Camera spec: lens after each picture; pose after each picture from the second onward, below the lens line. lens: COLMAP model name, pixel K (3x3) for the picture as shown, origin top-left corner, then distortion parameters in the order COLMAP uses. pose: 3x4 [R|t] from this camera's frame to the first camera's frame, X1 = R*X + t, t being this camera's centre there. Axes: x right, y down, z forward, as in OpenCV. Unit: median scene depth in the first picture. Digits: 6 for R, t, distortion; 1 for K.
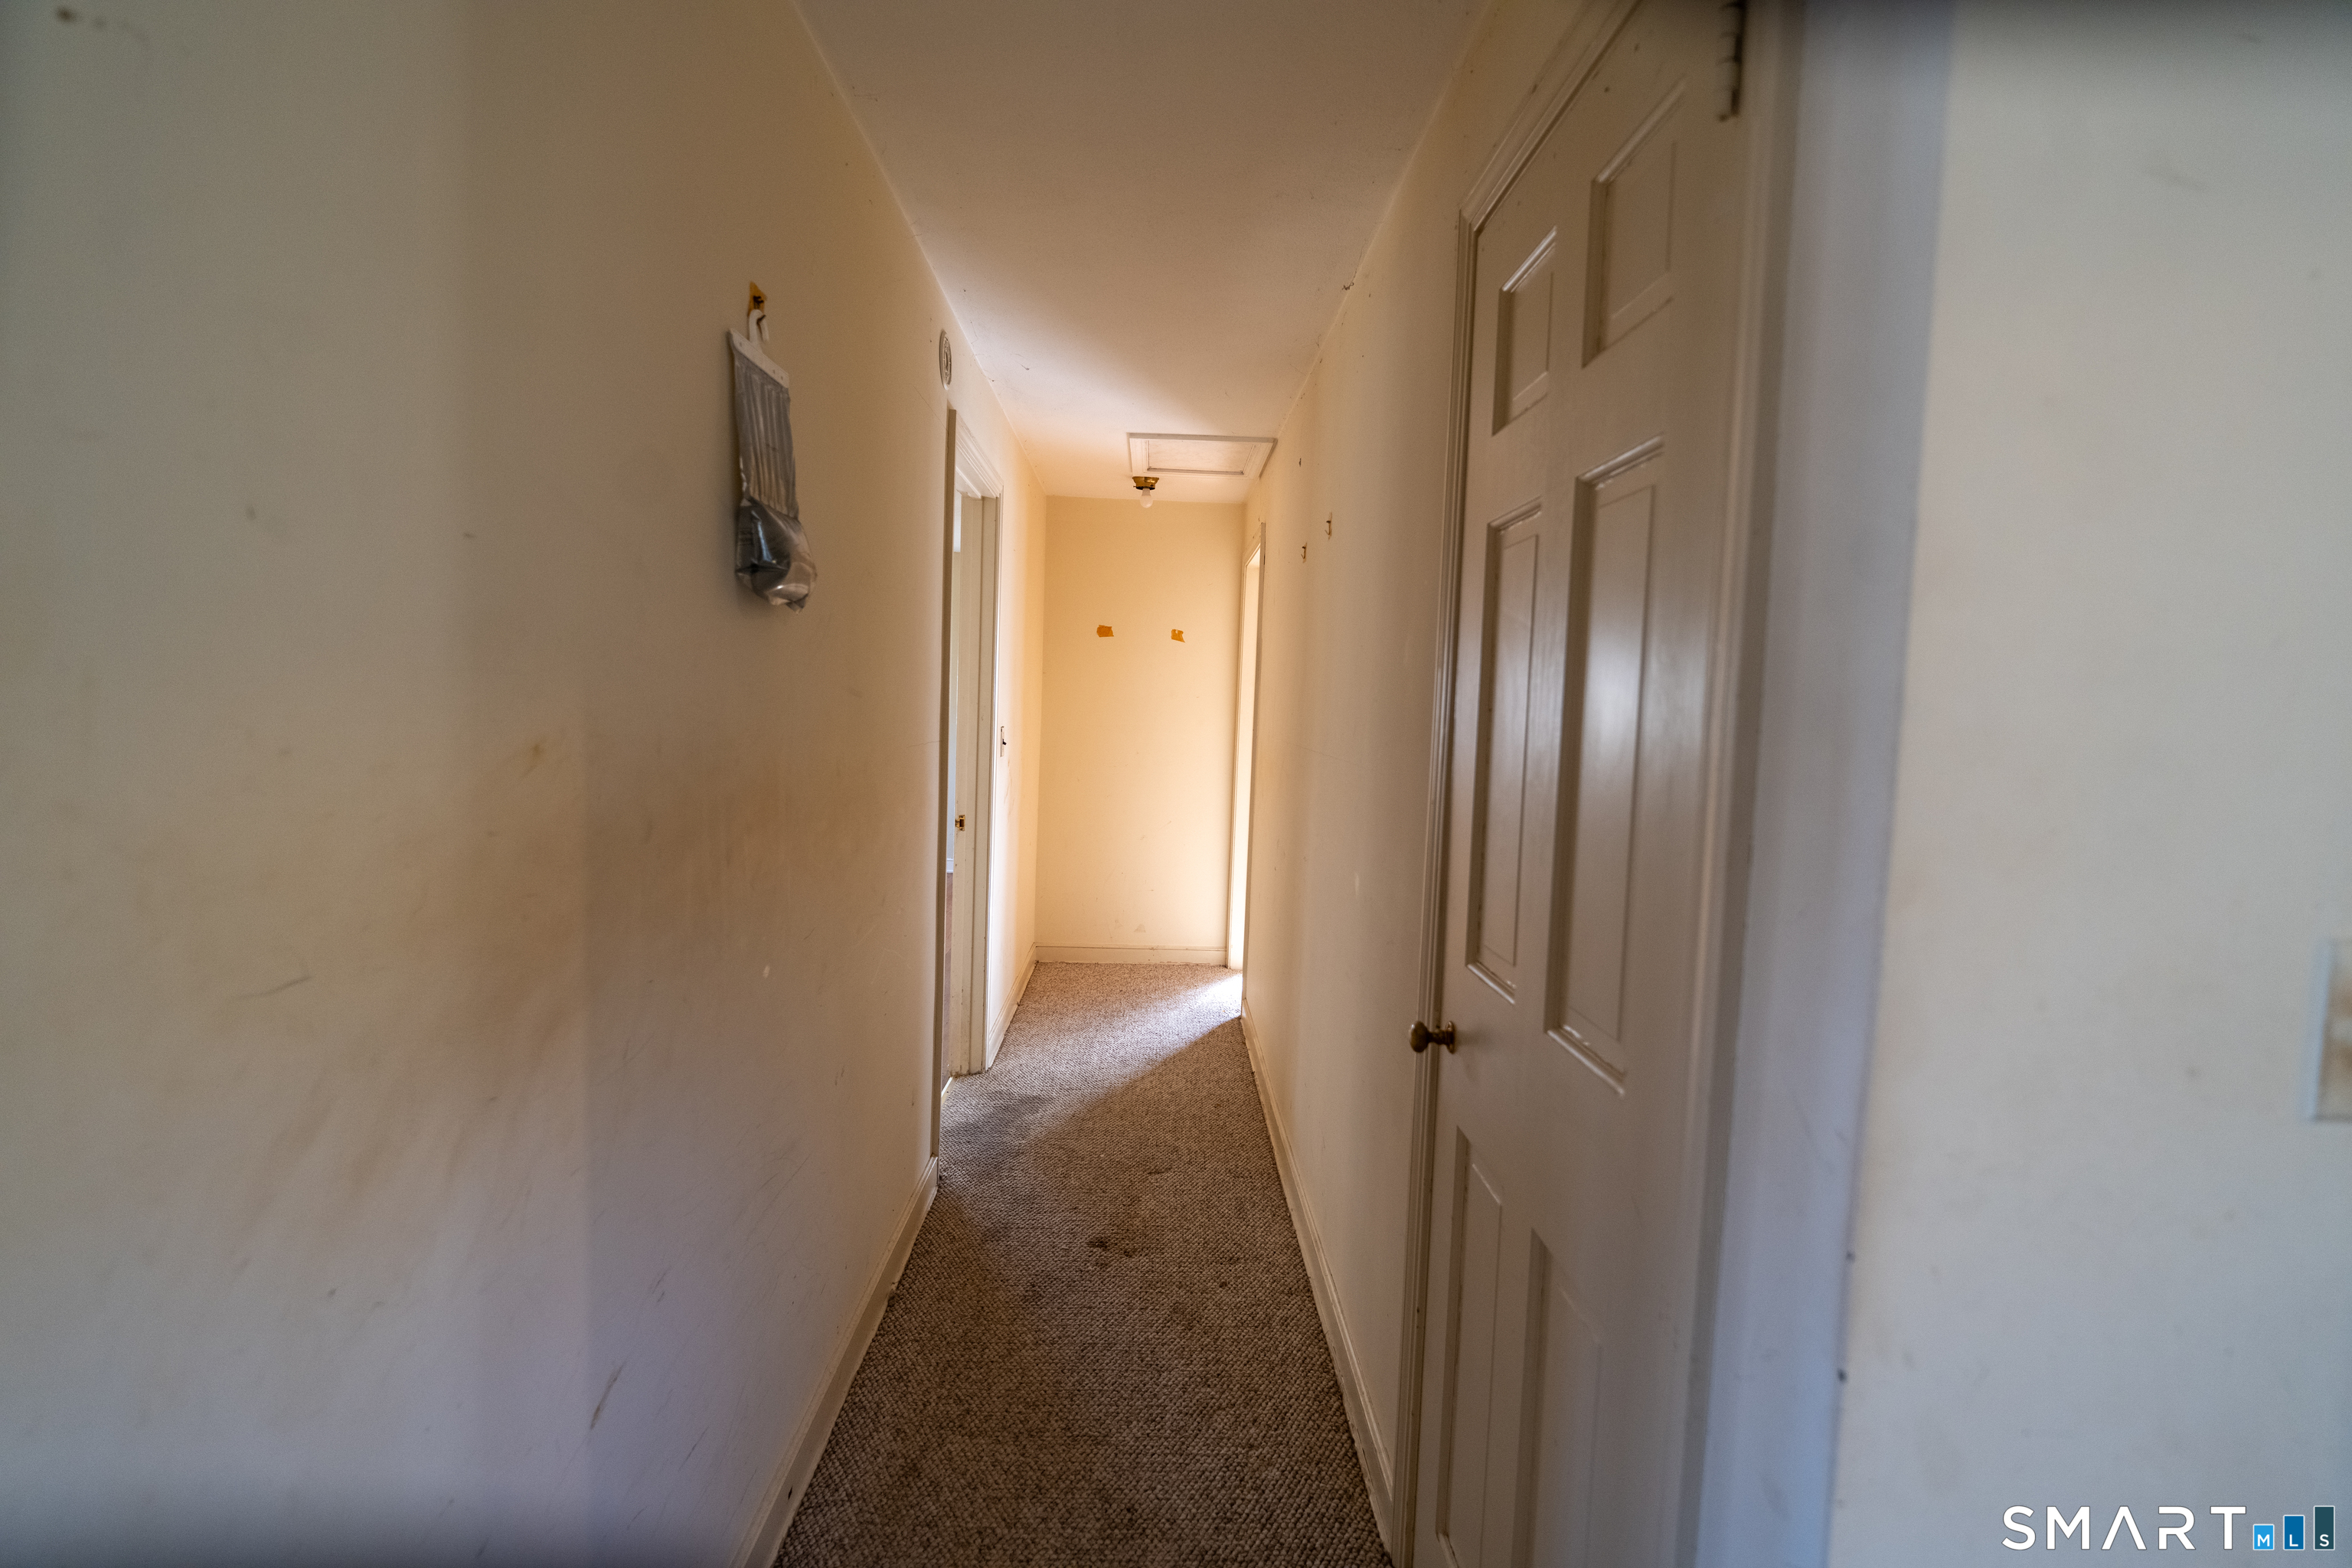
lens RADIAL K [[1089.5, 0, 1178.7], [0, 1089.5, 778.2], [0, 0, 1]] dist [-0.009153, 0.000567]
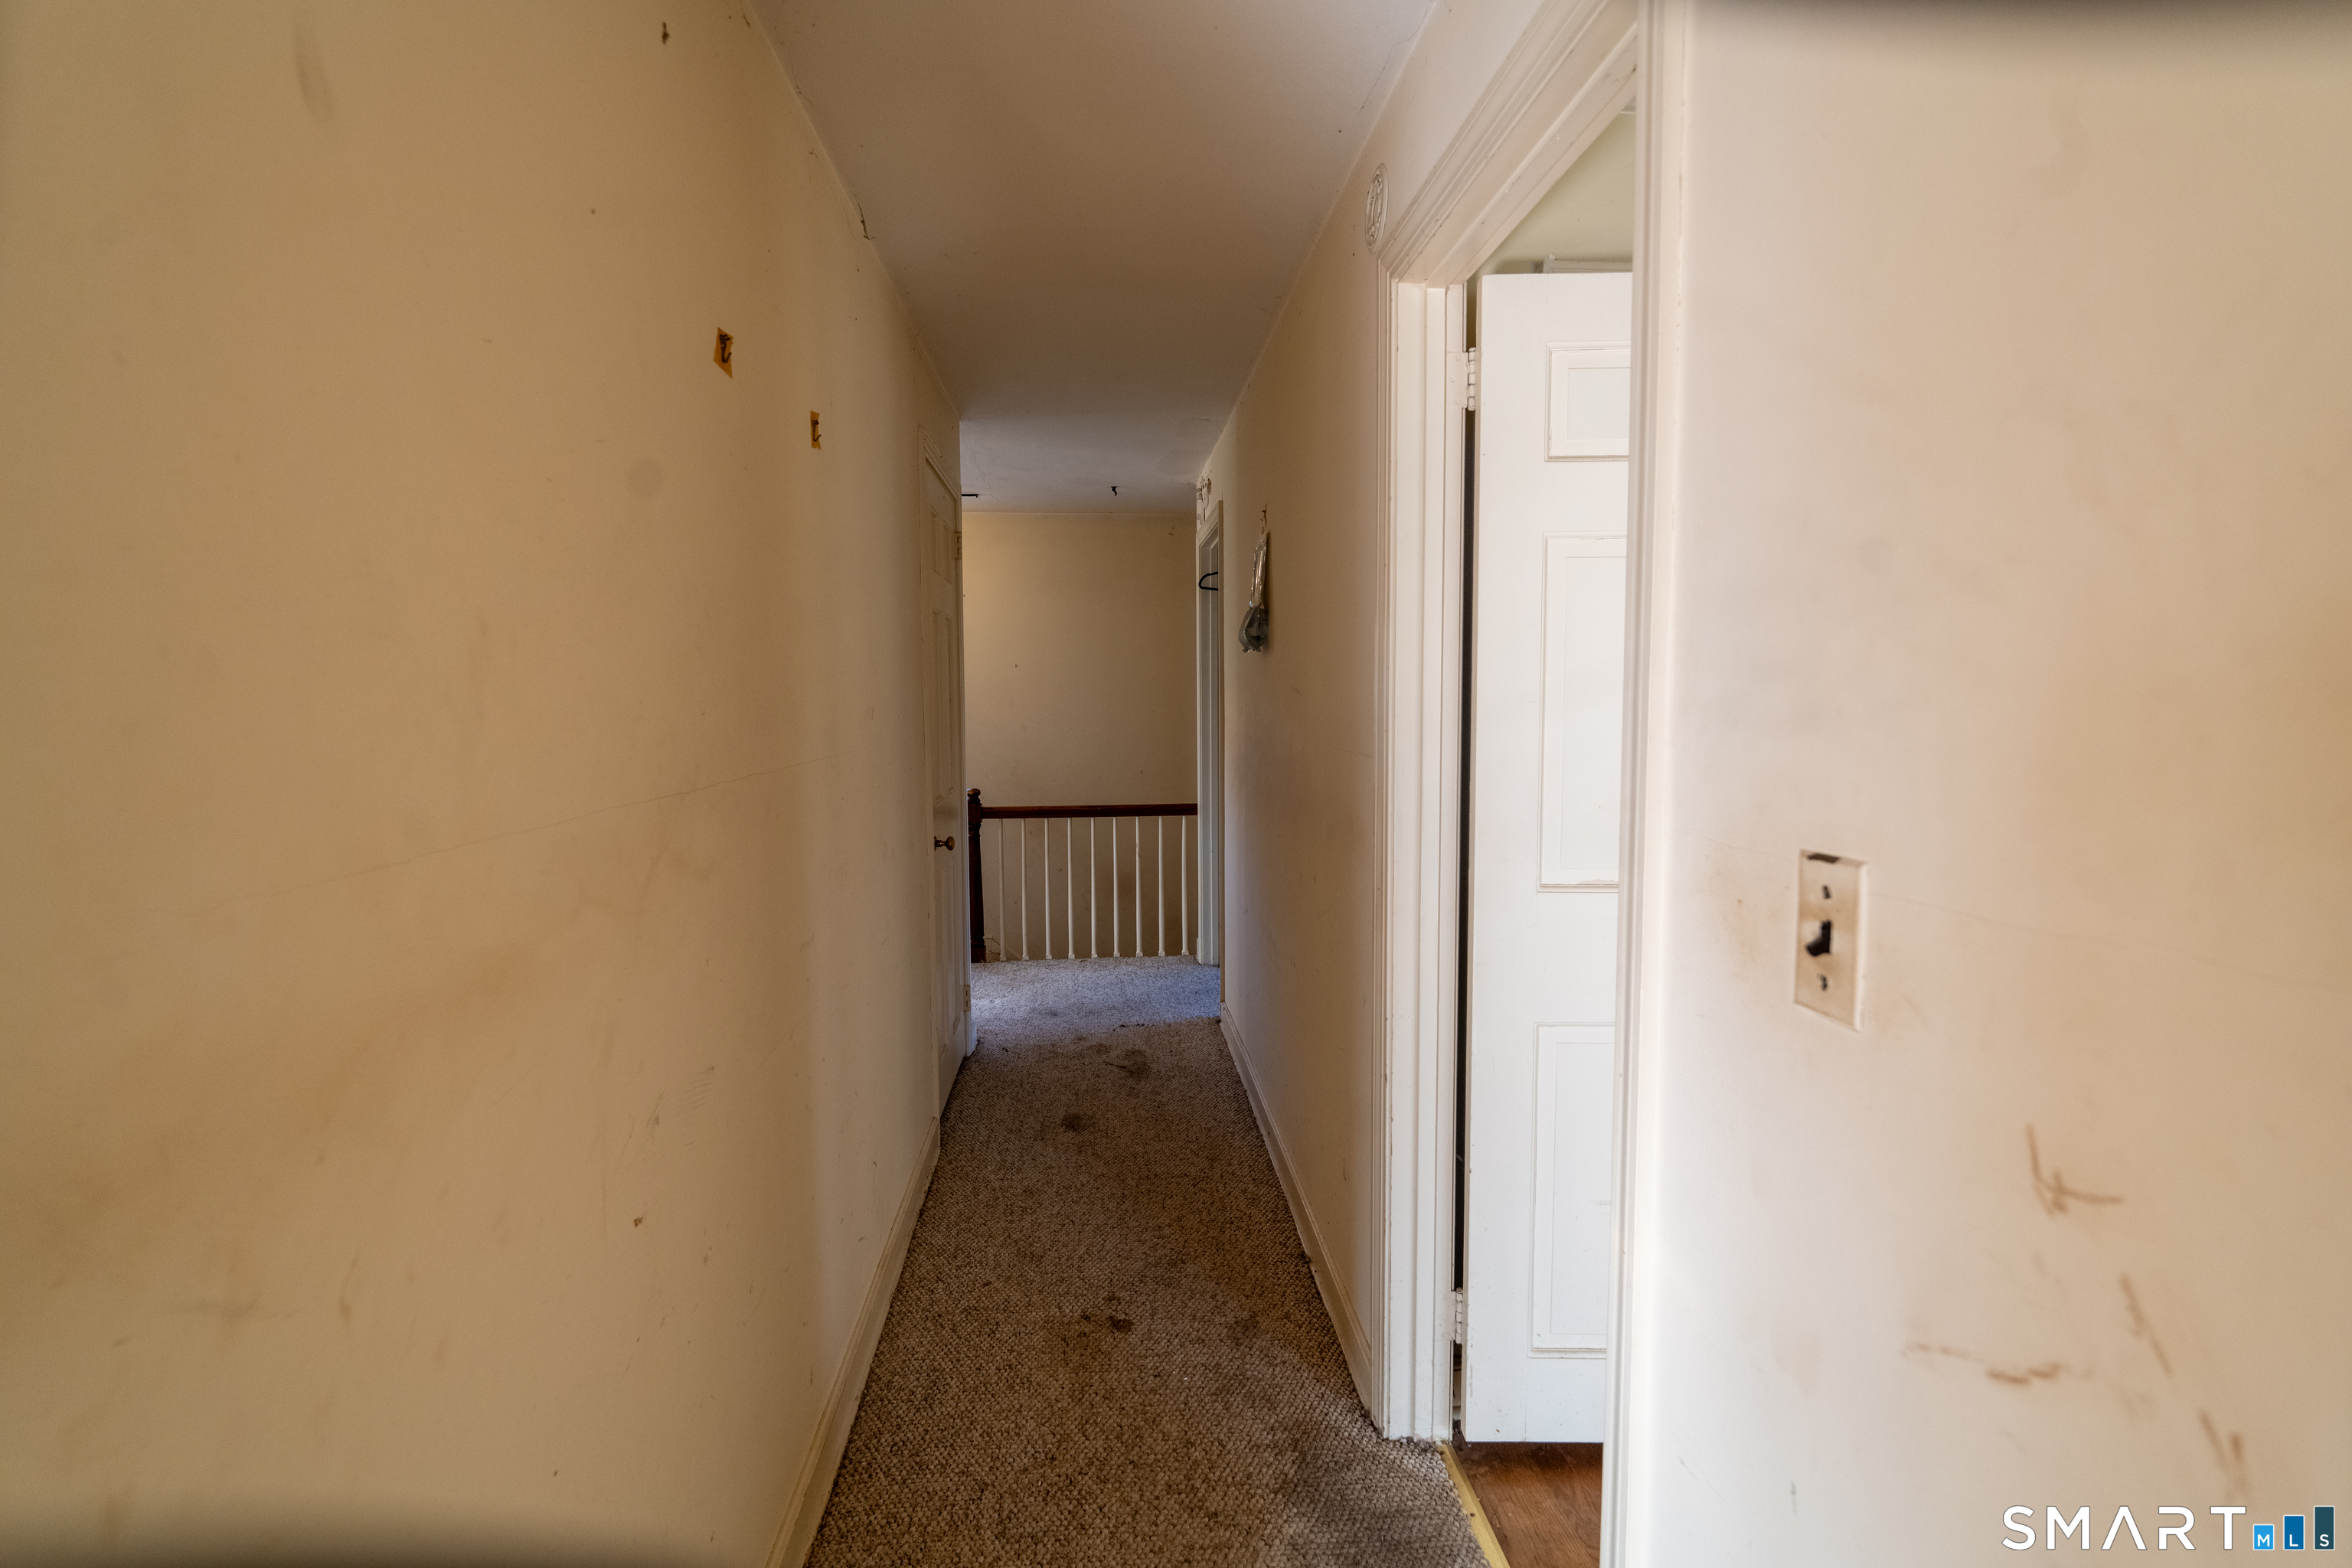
lens RADIAL K [[1089.5, 0, 1172.8], [0, 1089.5, 785.6], [0, 0, 1]] dist [-0.009153, 0.000567]
pose [[-0.998396, -0.026459, -0.050061, -0.068445], [-0.033906, 0.987441, 0.154305, -0.143176], [0.045349, 0.155755, -0.986754, 2.017473]]
